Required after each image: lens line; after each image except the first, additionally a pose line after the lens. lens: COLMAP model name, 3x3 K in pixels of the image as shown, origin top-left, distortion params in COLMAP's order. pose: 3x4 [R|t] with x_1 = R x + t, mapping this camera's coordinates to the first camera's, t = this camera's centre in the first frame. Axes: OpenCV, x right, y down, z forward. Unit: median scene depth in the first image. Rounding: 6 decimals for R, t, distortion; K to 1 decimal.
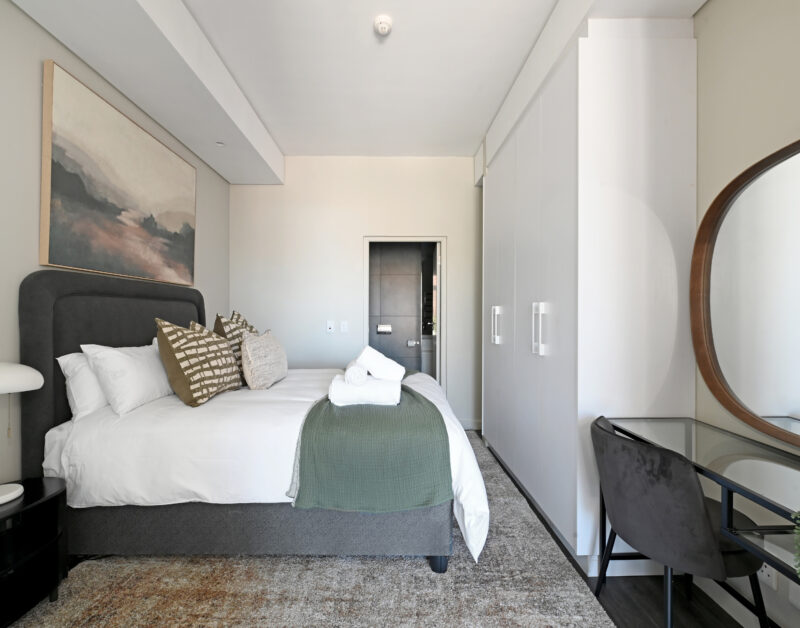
lens RADIAL K [[382.7, 0, 382.6], [0, 382.7, 303.3], [0, 0, 1]] dist [0.001291, -0.000169]
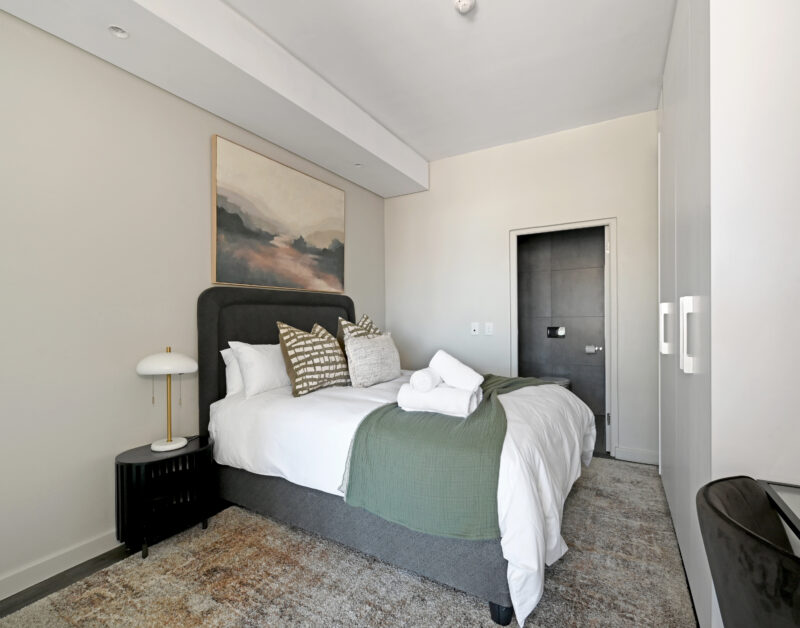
lens RADIAL K [[379.3, 0, 385.0], [0, 379.3, 303.6], [0, 0, 1]] dist [0.003883, 0.000954]
pose [[0.856842, -0.026816, -0.514881, 0.326149], [0.025293, 0.999630, -0.009971, 0.002118], [0.514958, -0.004480, 0.857203, 0.133911]]
